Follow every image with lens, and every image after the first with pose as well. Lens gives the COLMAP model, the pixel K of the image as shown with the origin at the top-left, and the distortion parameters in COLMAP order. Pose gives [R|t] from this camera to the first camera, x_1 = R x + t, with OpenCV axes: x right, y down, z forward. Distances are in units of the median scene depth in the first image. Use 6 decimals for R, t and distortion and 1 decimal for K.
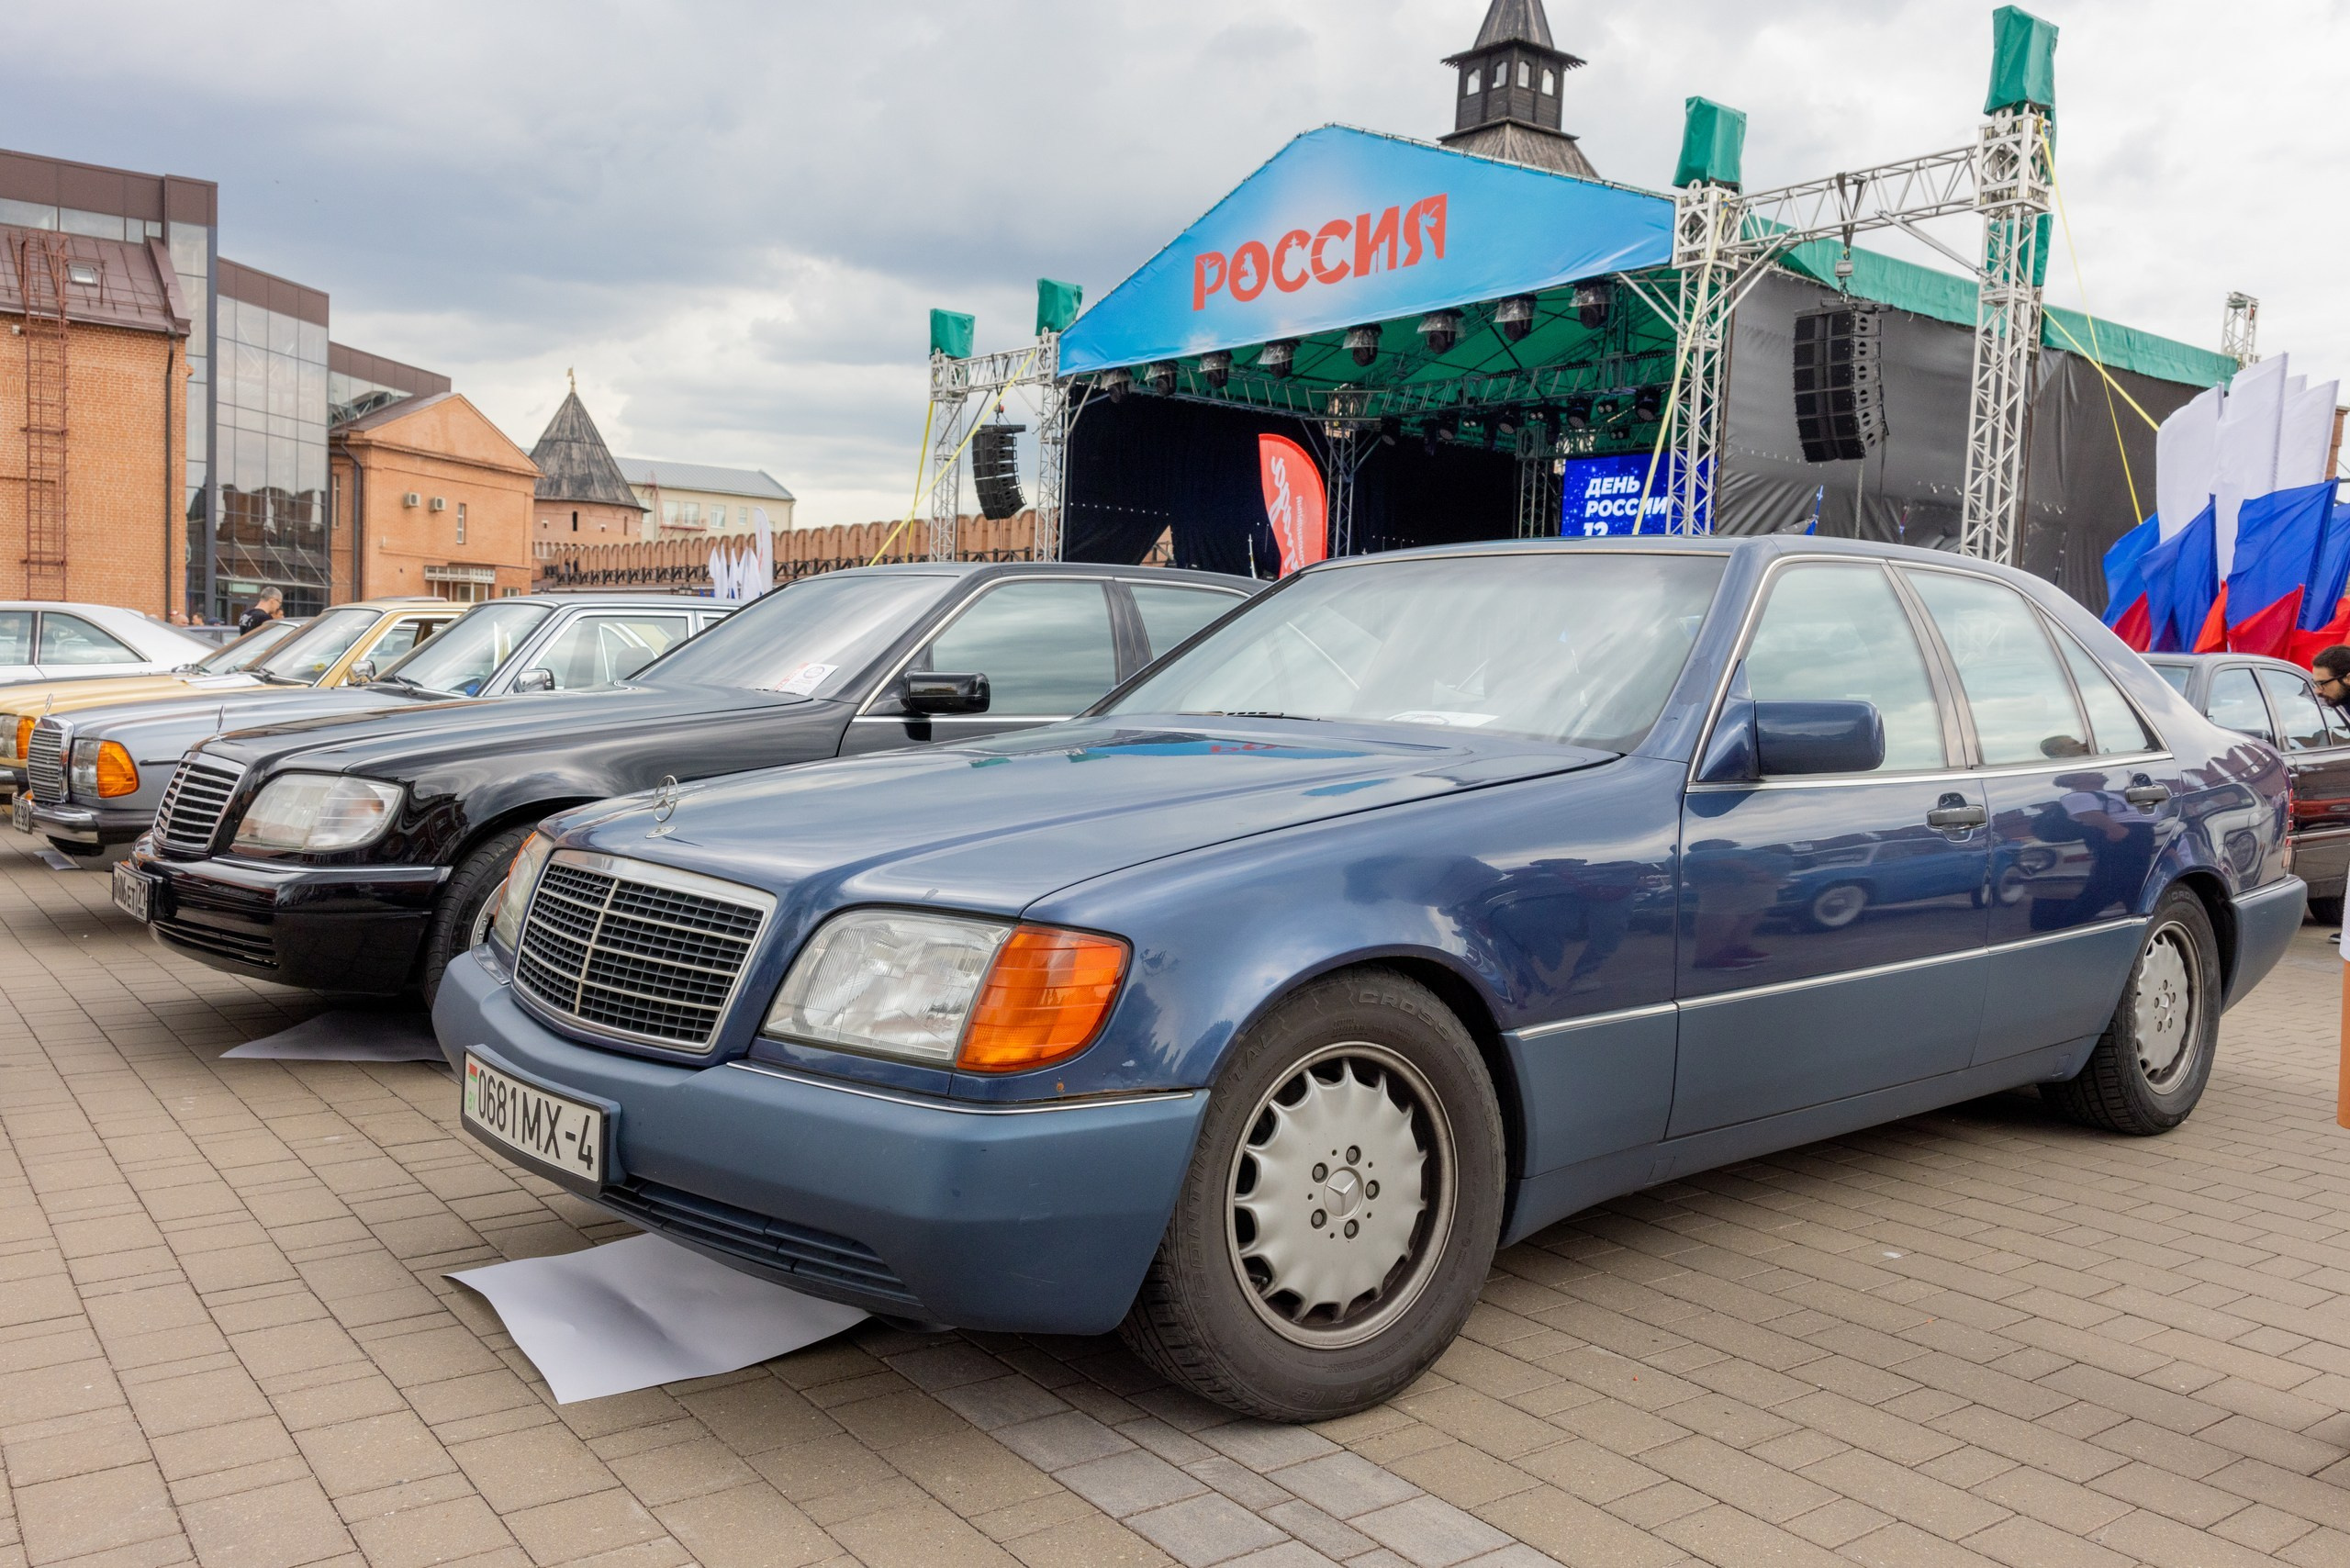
lens RADIAL K [[1867.0, 0, 1173.2], [0, 1867.0, 780.5], [0, 0, 1]] dist [0.009930, 0.013628]
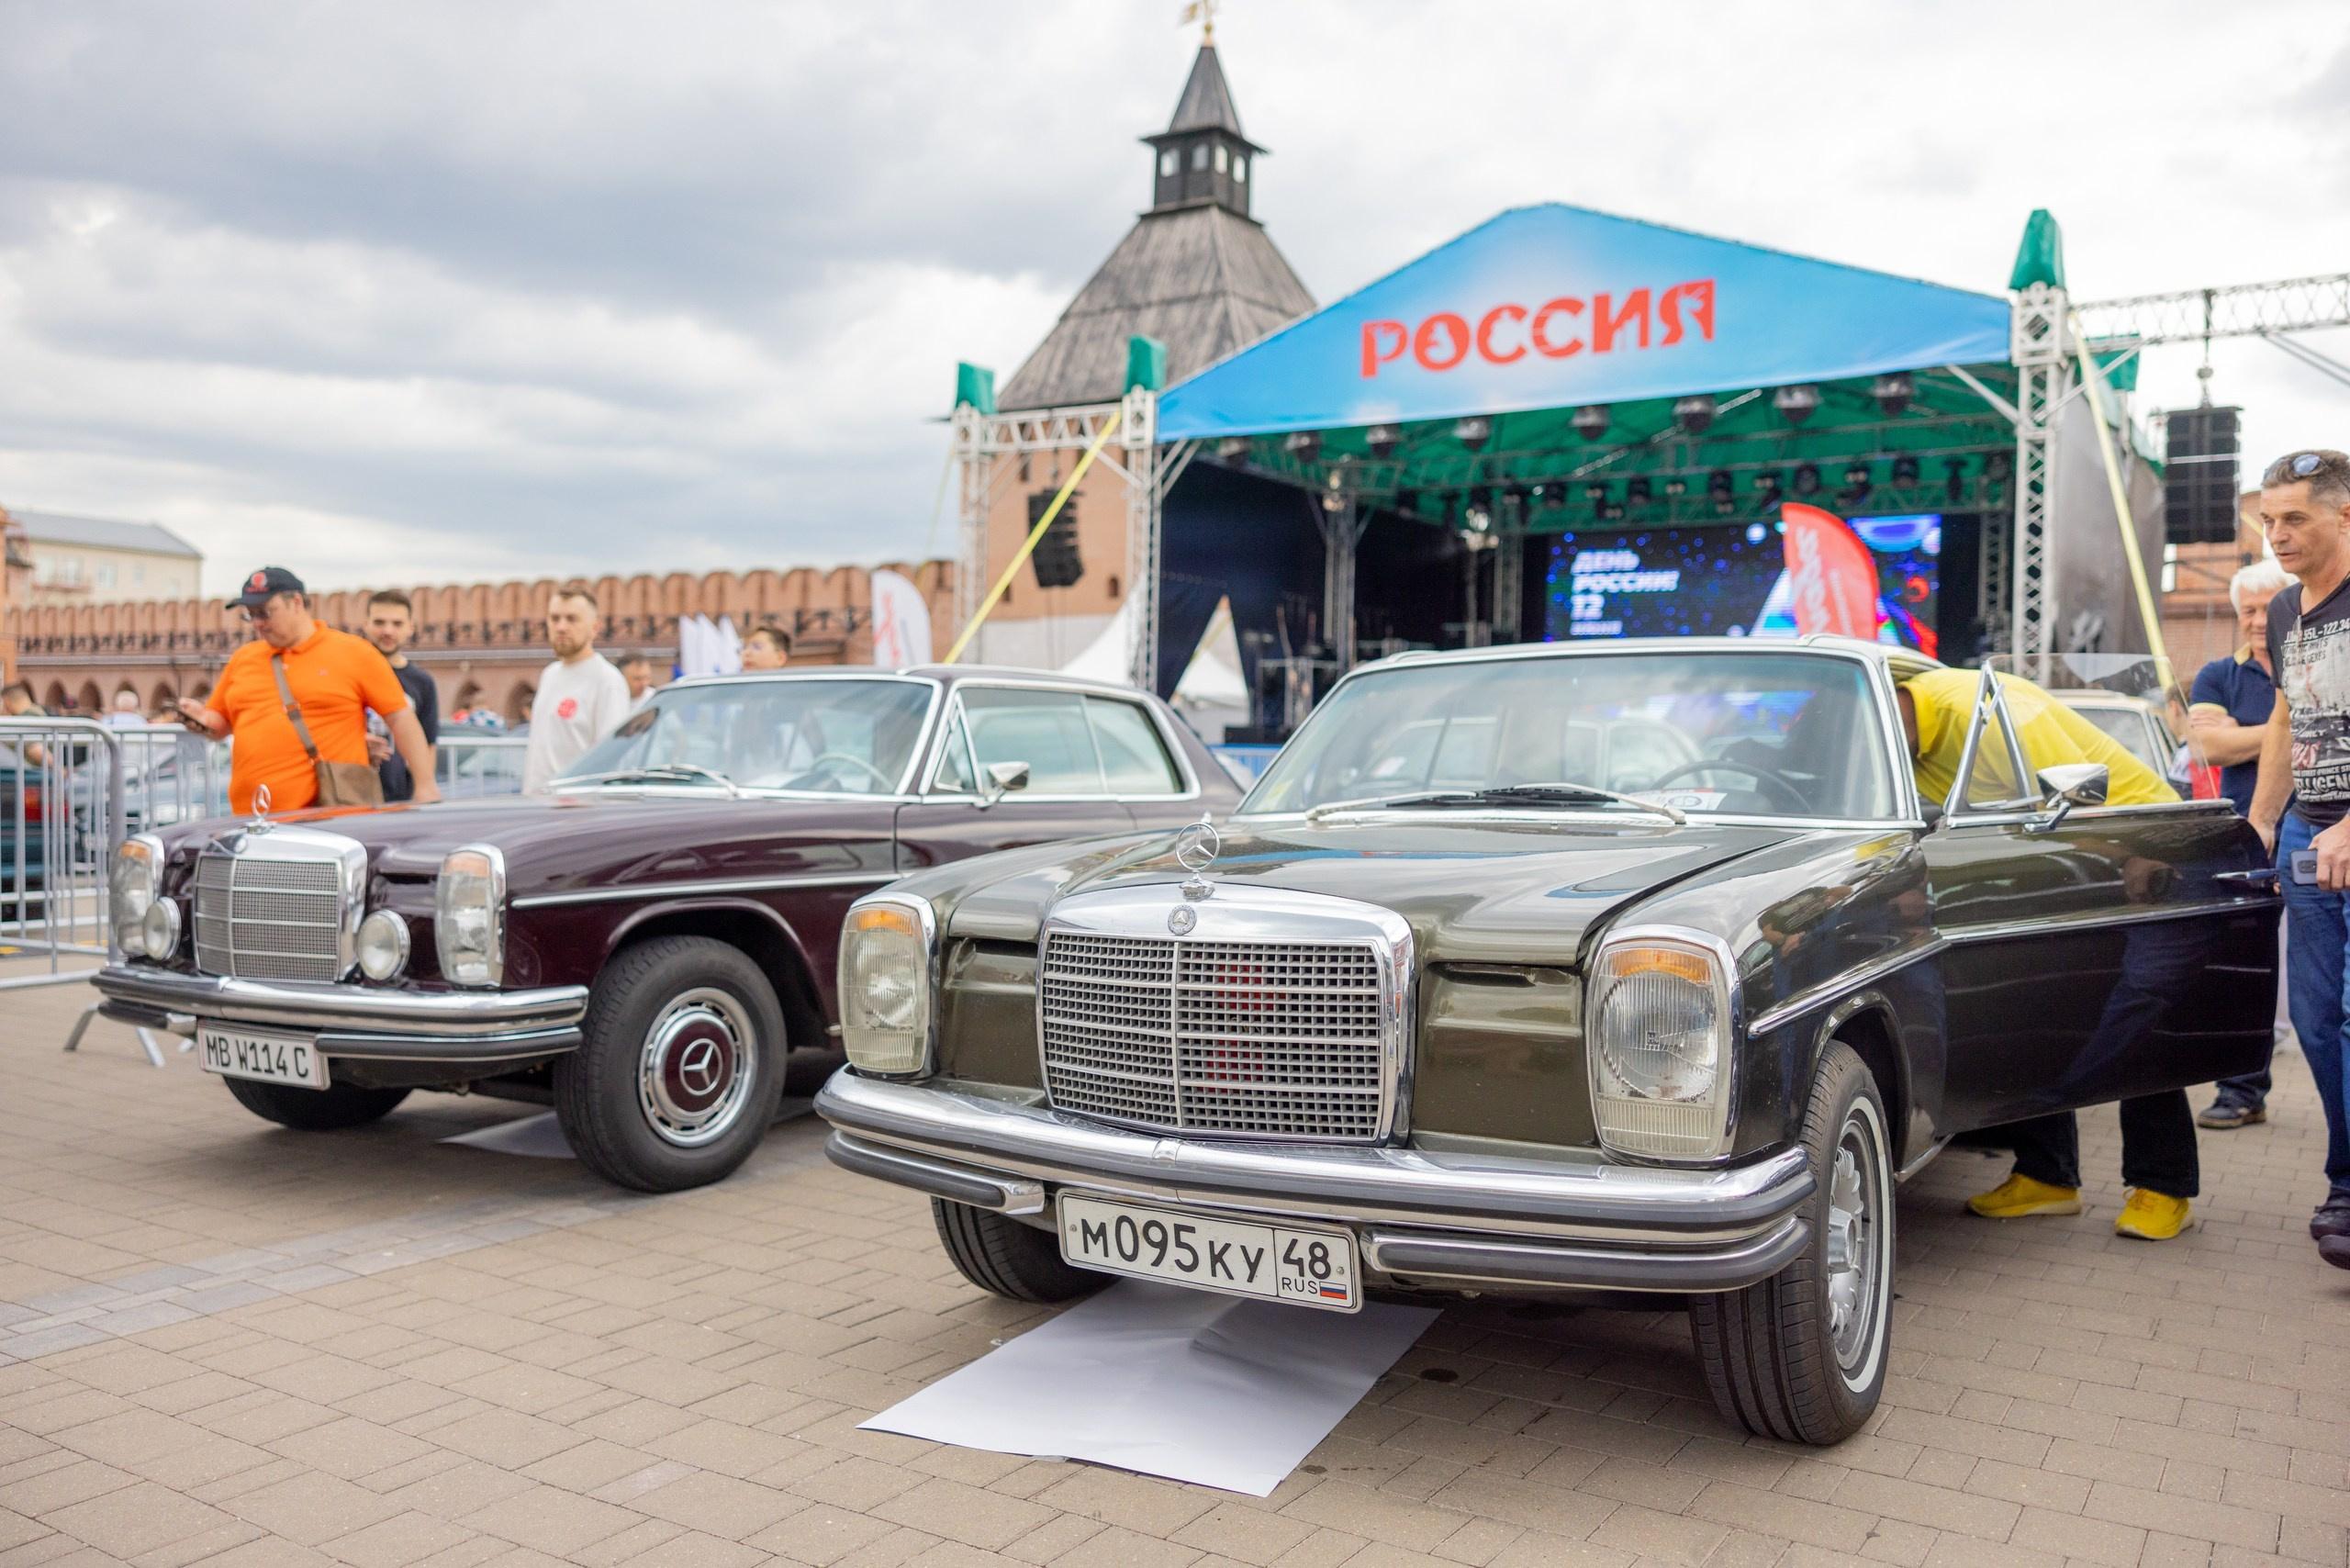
lens RADIAL K [[1867.0, 0, 1176.6], [0, 1867.0, 785.9], [0, 0, 1]] dist [0.009930, 0.013628]
pose [[0.936590, -0.028341, 0.349280, -0.439465], [0.039840, 0.998874, -0.025778, -0.017790], [-0.348156, 0.038059, 0.936664, 0.130432]]
